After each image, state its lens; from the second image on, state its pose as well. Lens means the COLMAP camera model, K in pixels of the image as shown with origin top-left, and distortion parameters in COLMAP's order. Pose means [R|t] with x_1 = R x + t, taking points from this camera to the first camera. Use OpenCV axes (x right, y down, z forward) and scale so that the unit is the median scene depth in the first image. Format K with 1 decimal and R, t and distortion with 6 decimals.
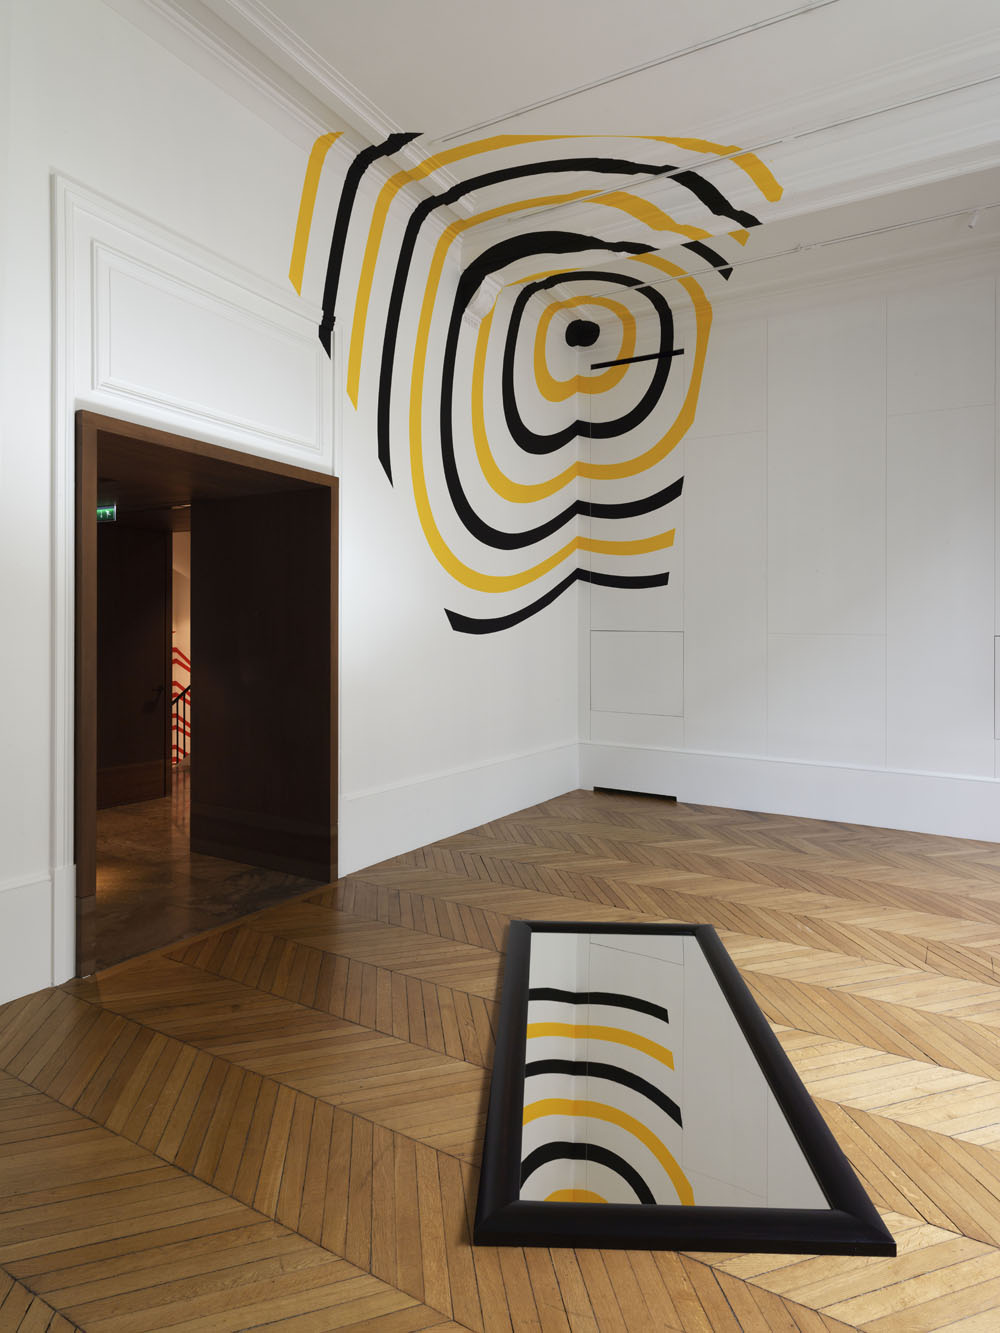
lens RADIAL K [[832.3, 0, 499.7], [0, 832.3, 635.8], [0, 0, 1]] dist [0.001641, 0.000681]
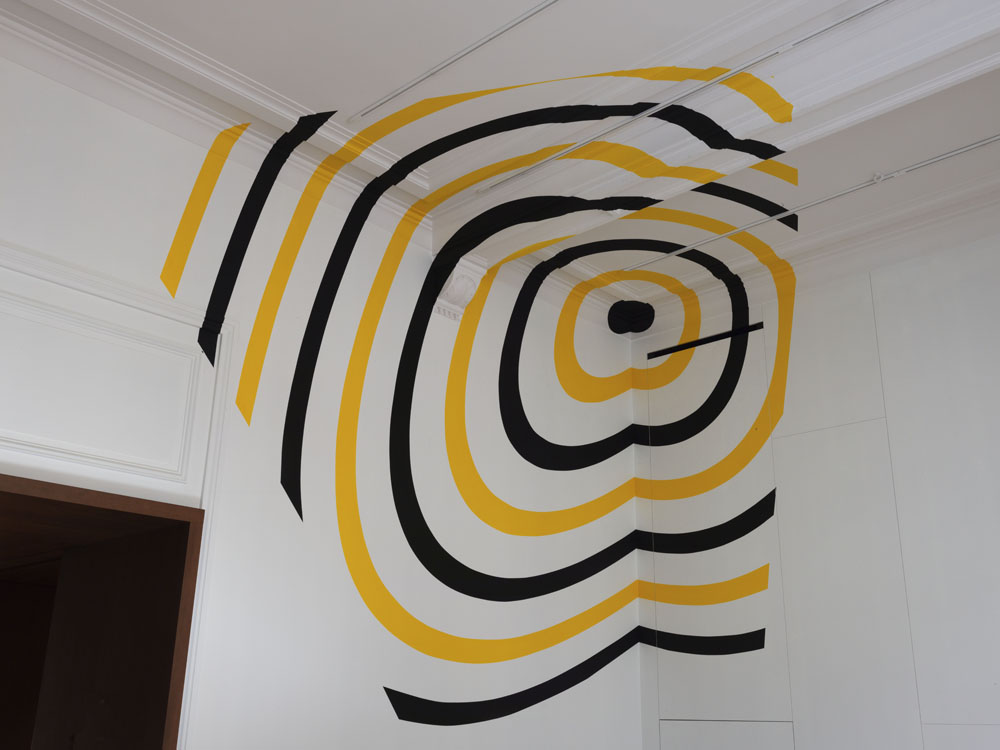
lens RADIAL K [[1000.3, 0, 548.5], [0, 1000.3, 373.9], [0, 0, 1]] dist [-0.008745, 0.004290]
pose [[0.964705, -0.087386, -0.248411, 0.327324], [-0.000287, 0.942985, -0.332836, -0.001025], [0.263333, 0.321159, 0.909677, 0.187344]]
